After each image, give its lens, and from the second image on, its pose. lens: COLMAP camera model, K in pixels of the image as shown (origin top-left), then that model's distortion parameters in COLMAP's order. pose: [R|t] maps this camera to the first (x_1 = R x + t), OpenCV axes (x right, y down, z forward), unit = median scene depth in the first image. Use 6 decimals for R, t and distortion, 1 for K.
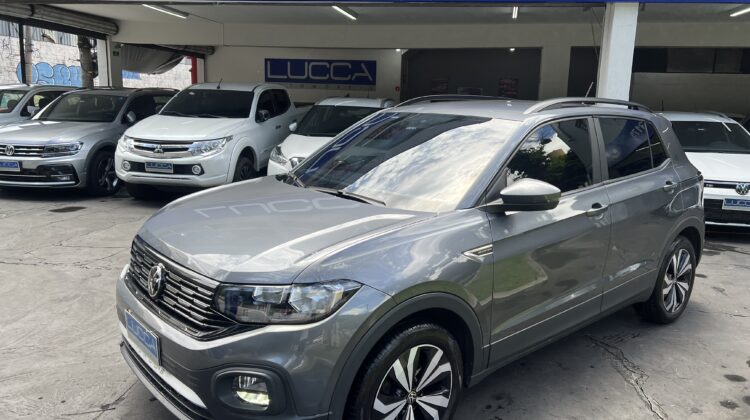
lens RADIAL K [[563.3, 0, 376.6], [0, 563.3, 206.2], [0, 0, 1]] dist [0.053253, -0.057860]
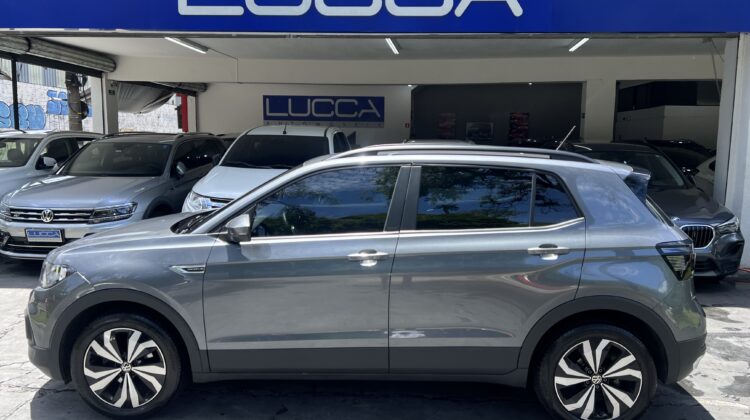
lens RADIAL K [[563.3, 0, 377.5], [0, 563.3, 214.3], [0, 0, 1]] dist [0.053253, -0.057860]
pose [[0.995412, -0.029843, 0.090914, -0.128061], [0.033677, 0.998594, -0.040931, -0.026146], [-0.089565, 0.043805, 0.995017, 0.080825]]
